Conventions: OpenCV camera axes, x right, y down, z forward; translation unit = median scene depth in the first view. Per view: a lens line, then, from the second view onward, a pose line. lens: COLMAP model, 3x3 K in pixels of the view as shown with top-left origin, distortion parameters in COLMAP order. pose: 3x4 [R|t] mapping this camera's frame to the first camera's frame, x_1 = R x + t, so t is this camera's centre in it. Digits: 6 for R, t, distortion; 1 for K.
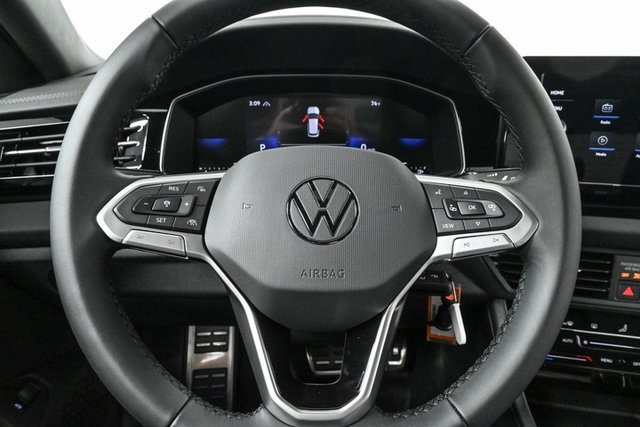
lens RADIAL K [[437.7, 0, 319.5], [0, 437.7, 213.1], [0, 0, 1]] dist [-0.007761, 0.012040]
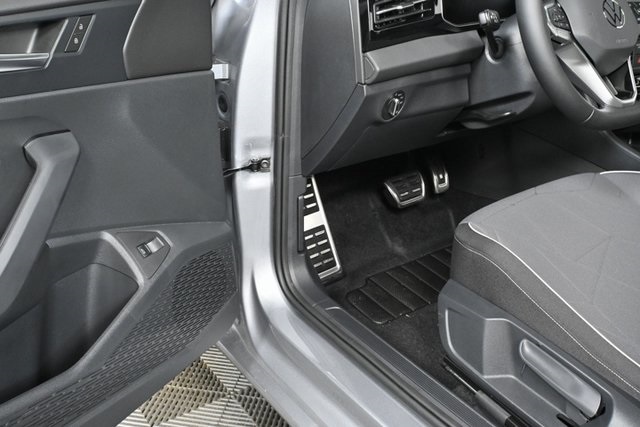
lens RADIAL K [[703.9, 0, 316.2], [0, 703.9, 212.8], [0, 0, 1]] dist [0.029853, 0.000000]
pose [[0.835930, -0.232901, 0.496970, -3.050602], [0.171282, 0.970976, 0.166935, 0.107072], [-0.521425, -0.054424, 0.851560, -1.258468]]
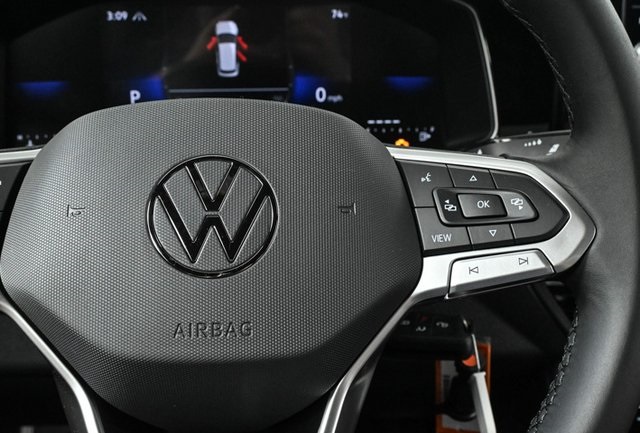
lens RADIAL K [[805.9, 0, 326.7], [0, 805.9, 218.1], [0, 0, 1]] dist [0.008316, 0.000000]
pose [[0.998429, -0.021840, 0.051605, 0.090241], [0.021162, 0.999683, 0.013647, -0.013188], [-0.051887, -0.012533, 0.998574, -0.028409]]
